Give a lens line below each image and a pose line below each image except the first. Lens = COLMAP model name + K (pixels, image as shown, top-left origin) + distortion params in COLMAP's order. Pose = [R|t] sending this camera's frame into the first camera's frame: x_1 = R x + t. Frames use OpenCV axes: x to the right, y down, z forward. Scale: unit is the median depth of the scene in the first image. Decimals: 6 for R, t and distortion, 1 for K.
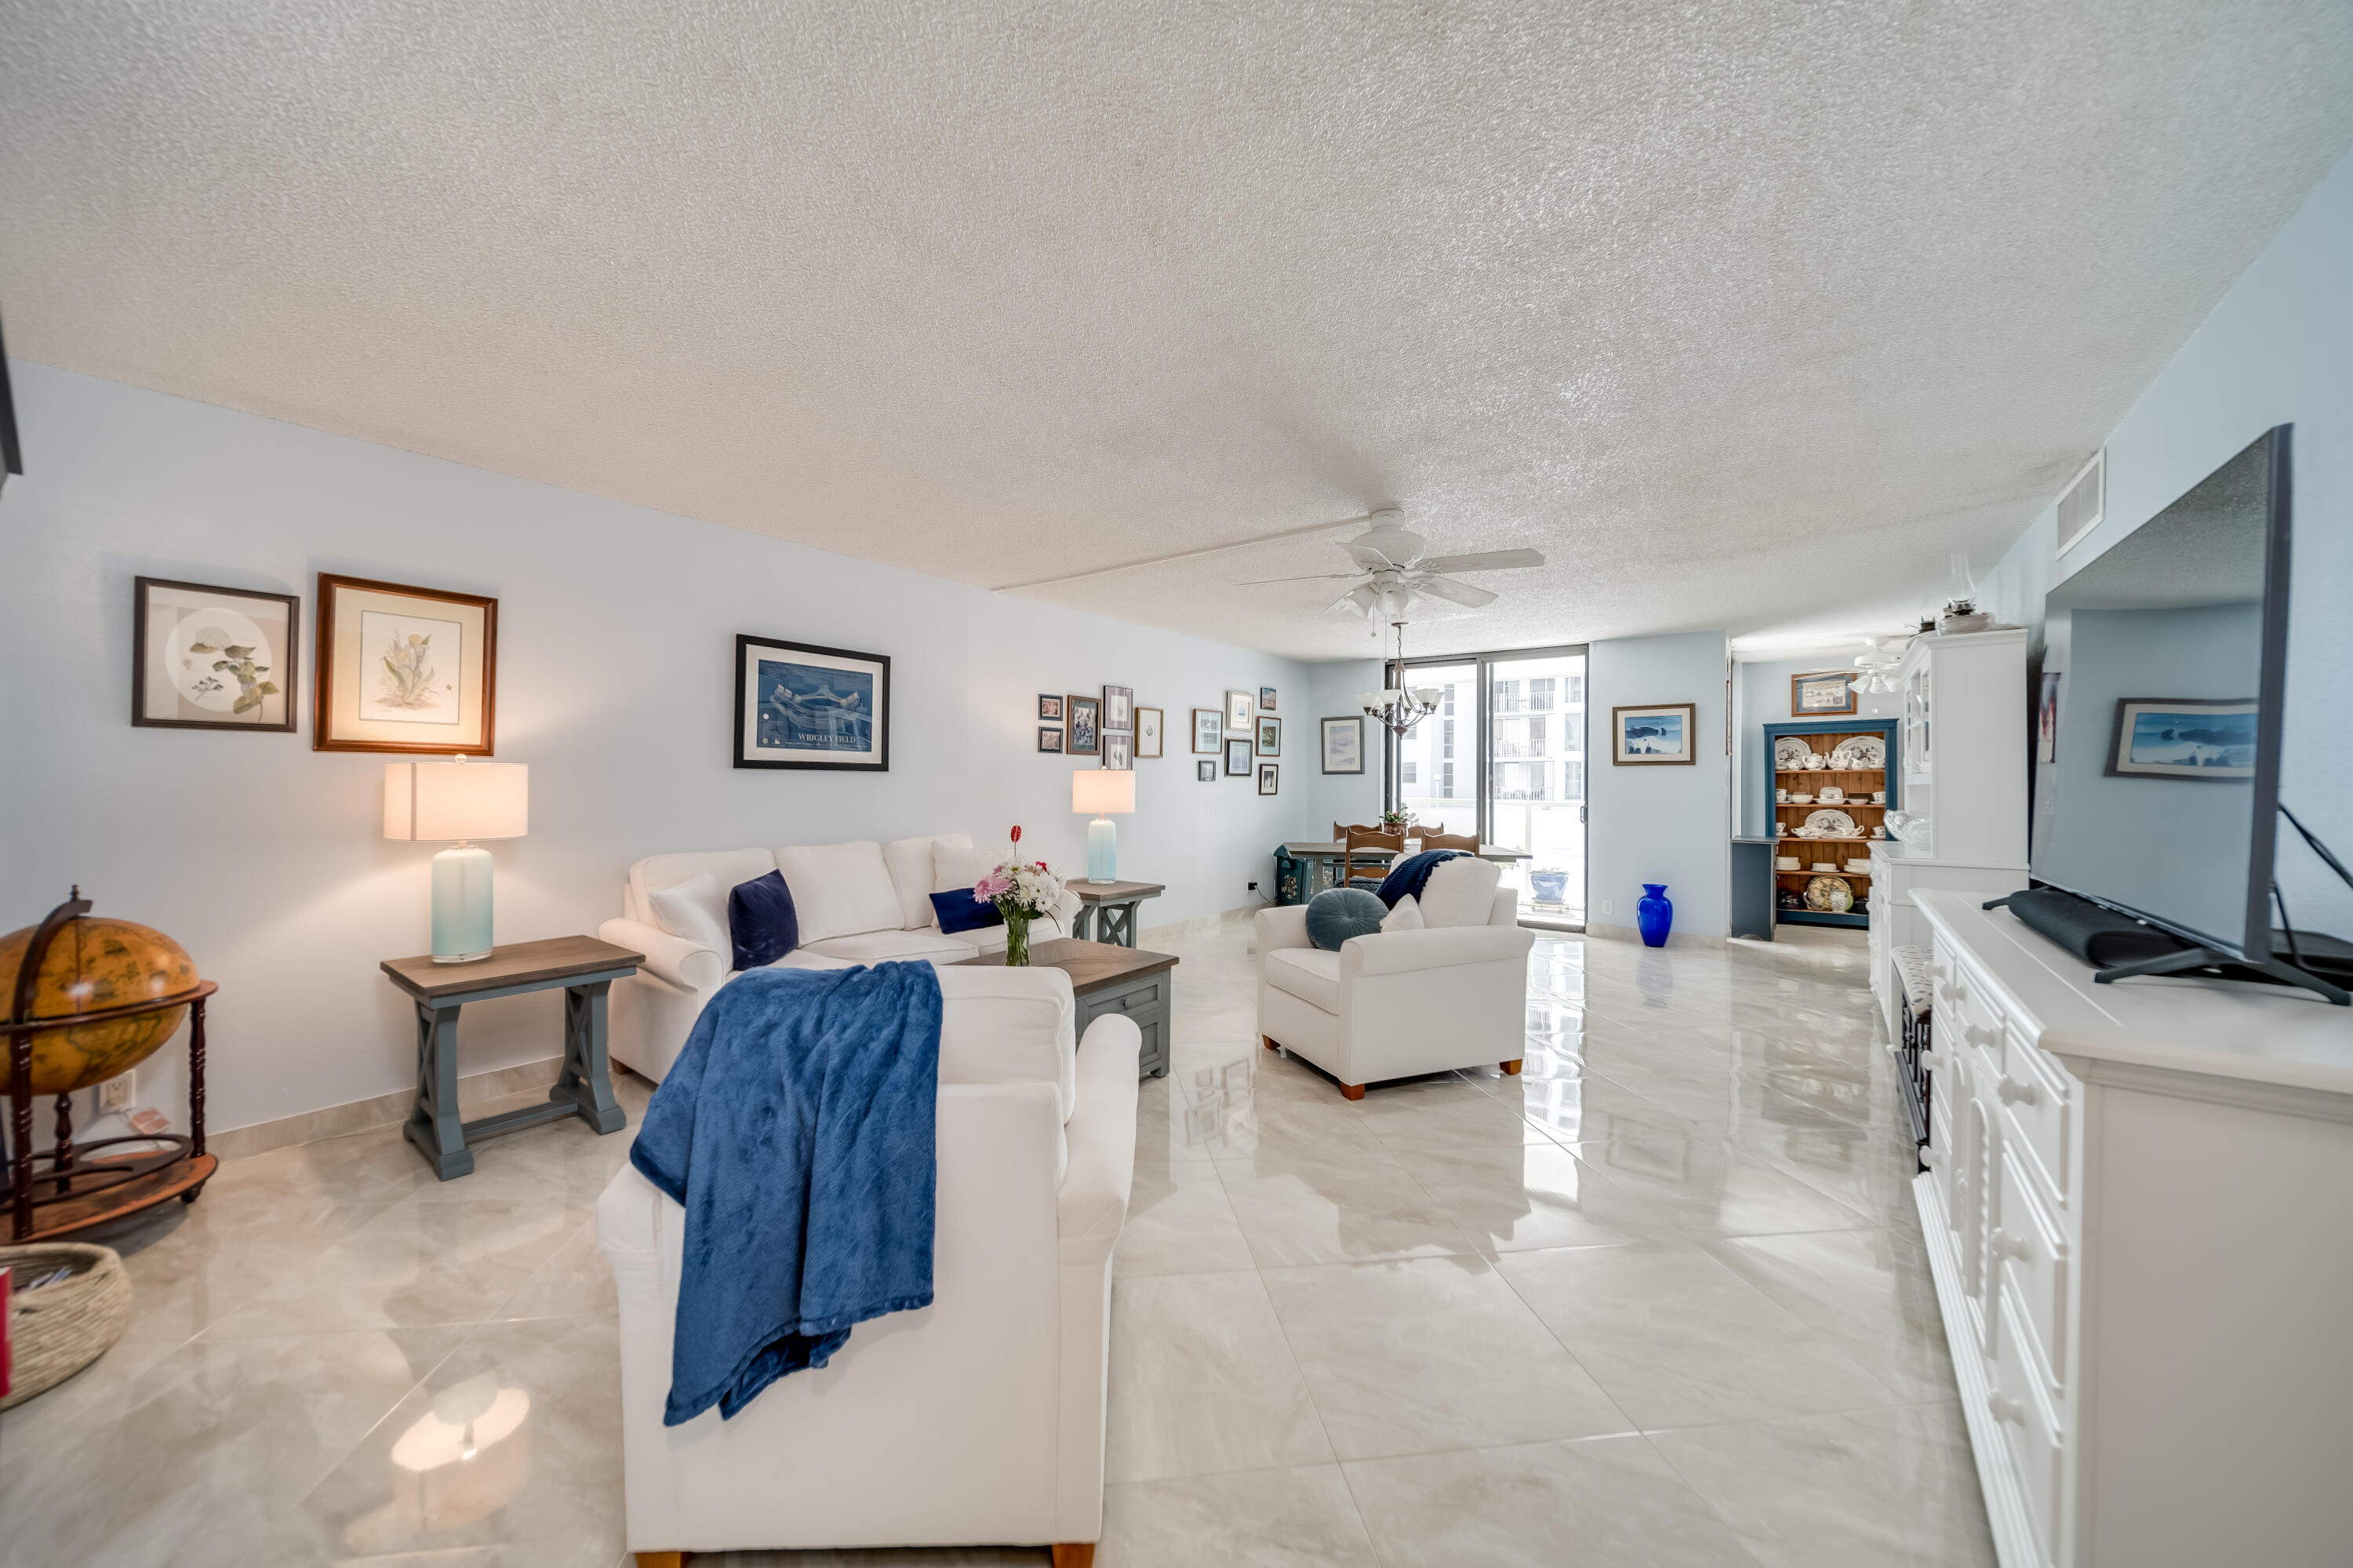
lens RADIAL K [[857.8, 0, 1170.0], [0, 857.8, 772.0], [0, 0, 1]] dist [0.001339, -0.001420]
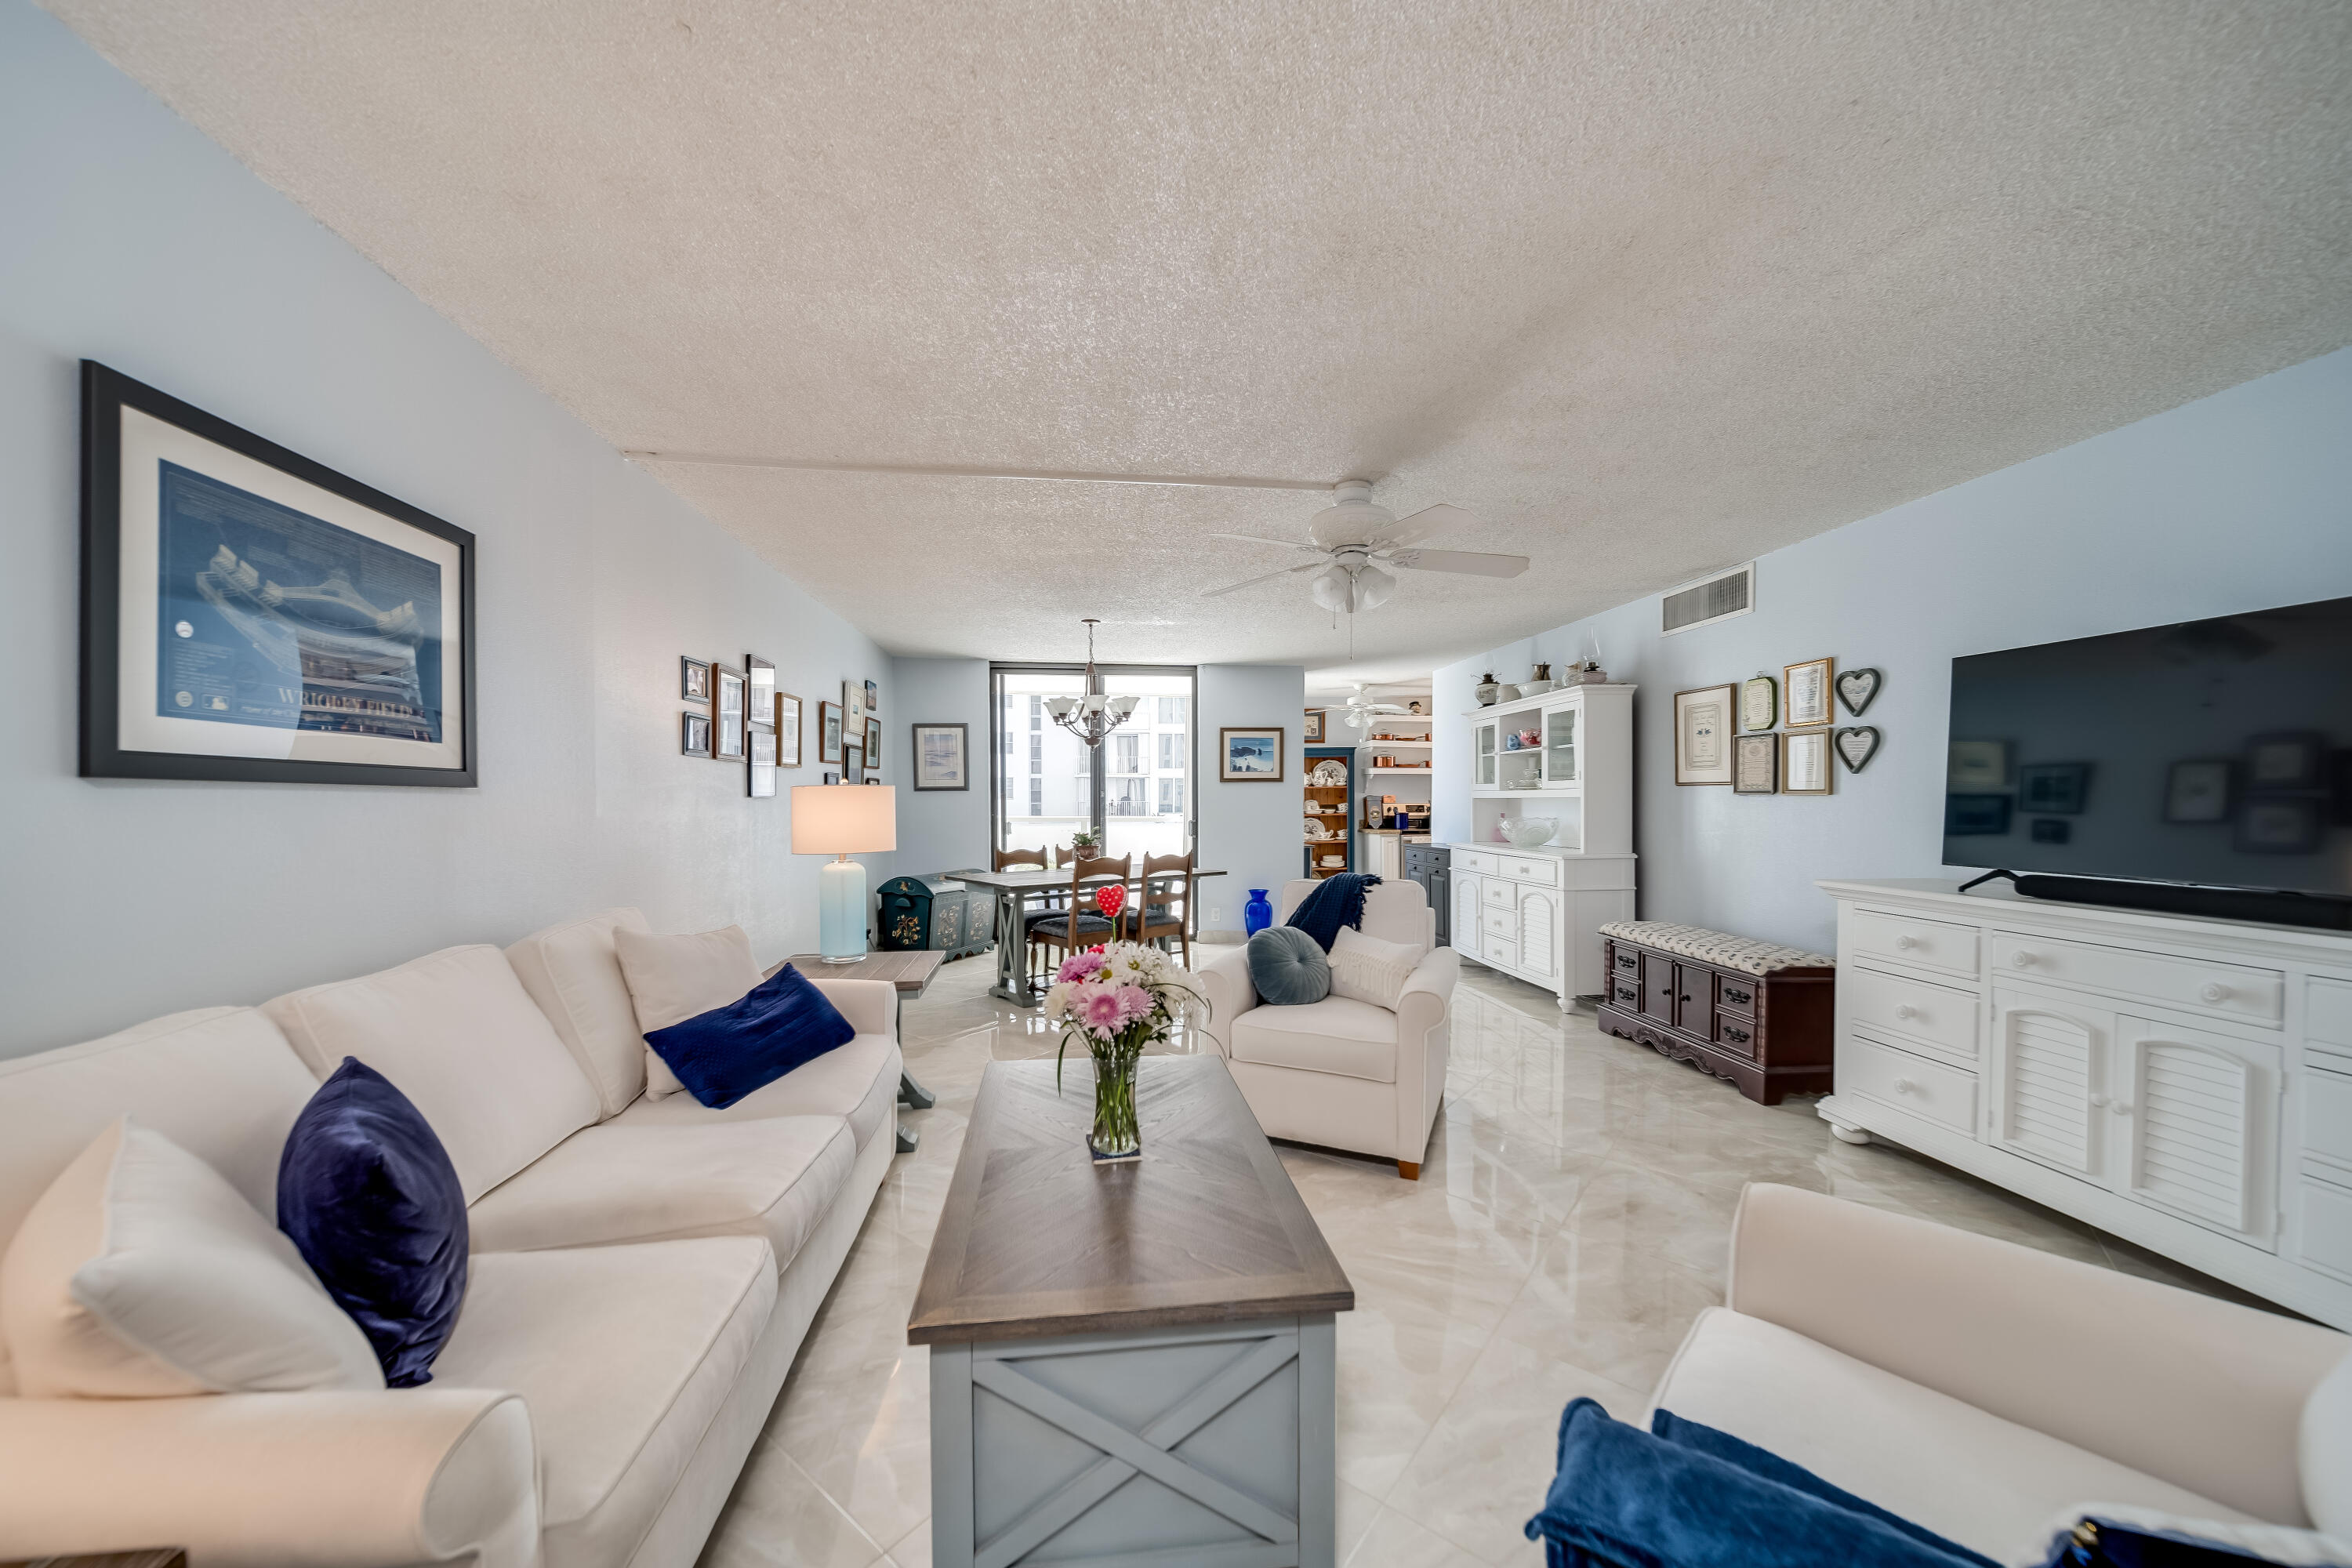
lens RADIAL K [[832.0, 0, 1169.3], [0, 832.0, 813.9], [0, 0, 1]] dist [0.000766, -0.002015]
pose [[0.722212, -0.021129, 0.691349, -0.247724], [-0.000343, 0.999522, 0.030905, -0.000081], [-0.691671, -0.022557, 0.721860, 0.284275]]
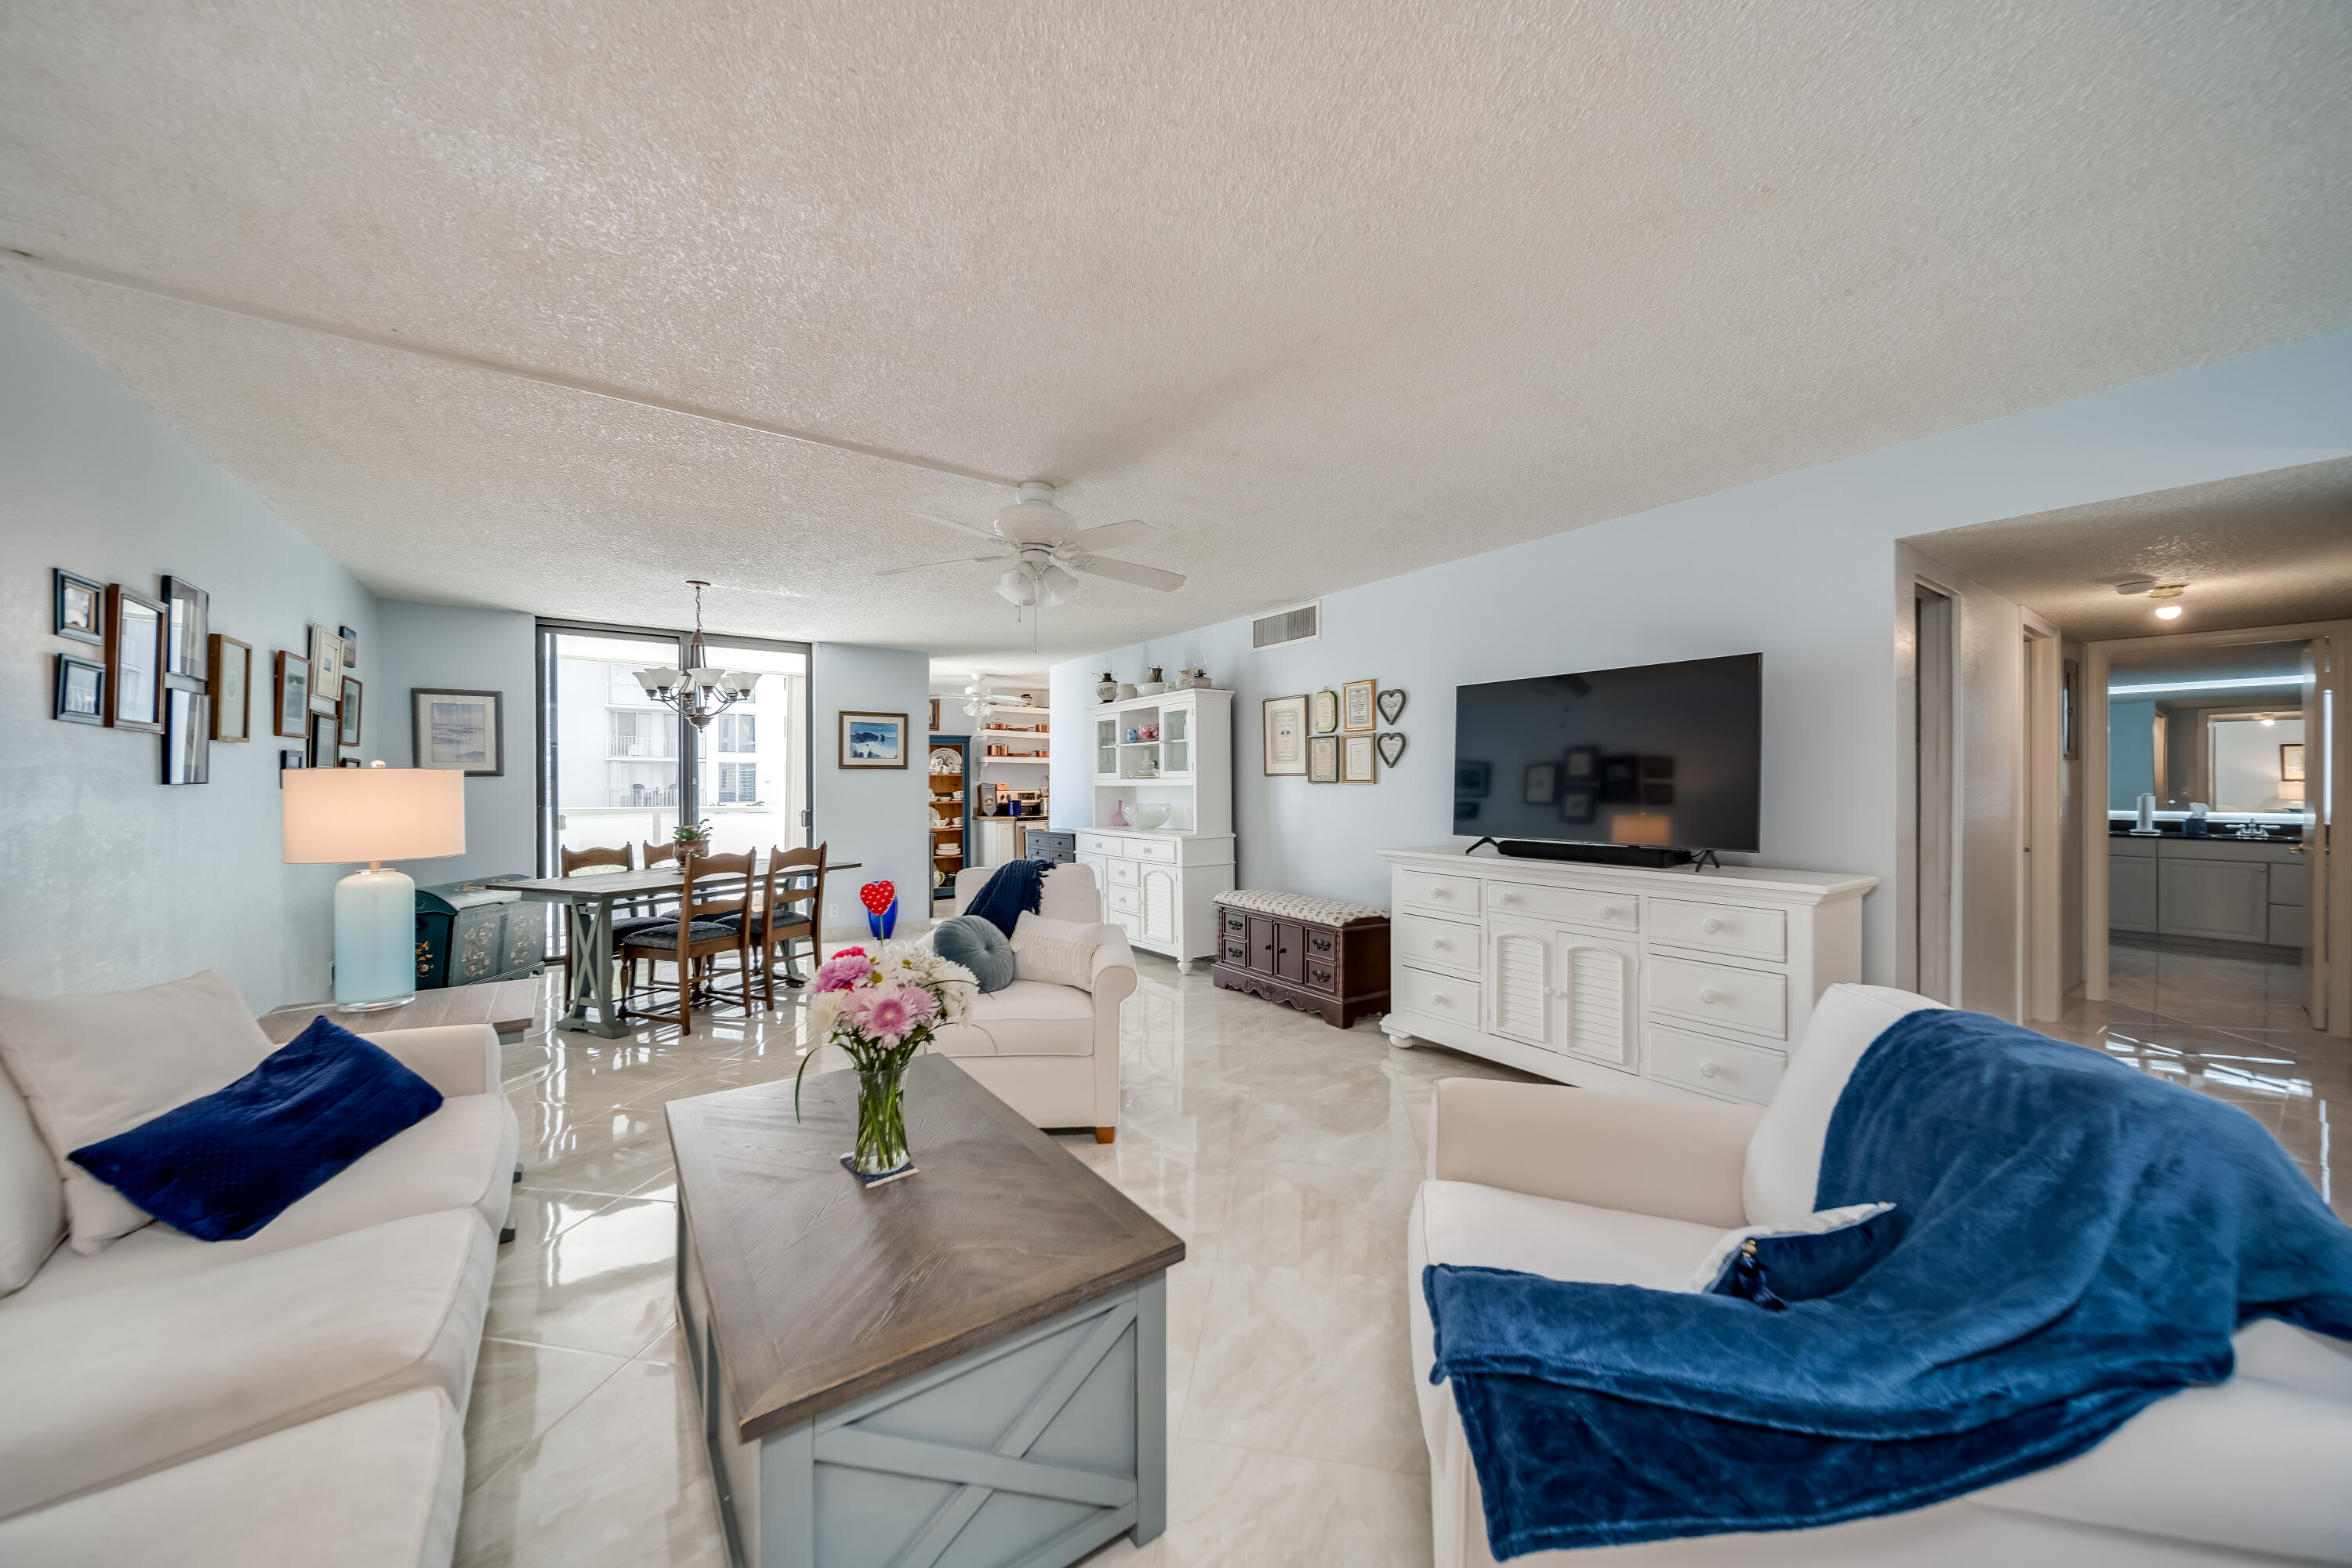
lens RADIAL K [[821.5, 0, 1166.2], [0, 821.5, 786.7], [0, 0, 1]] dist [-0.000923, -0.001294]
pose [[0.305825, -0.008643, 0.952048, -0.281068], [-0.006949, 0.999912, 0.011310, -0.000266], [-0.952062, -0.010075, 0.305738, 0.331451]]
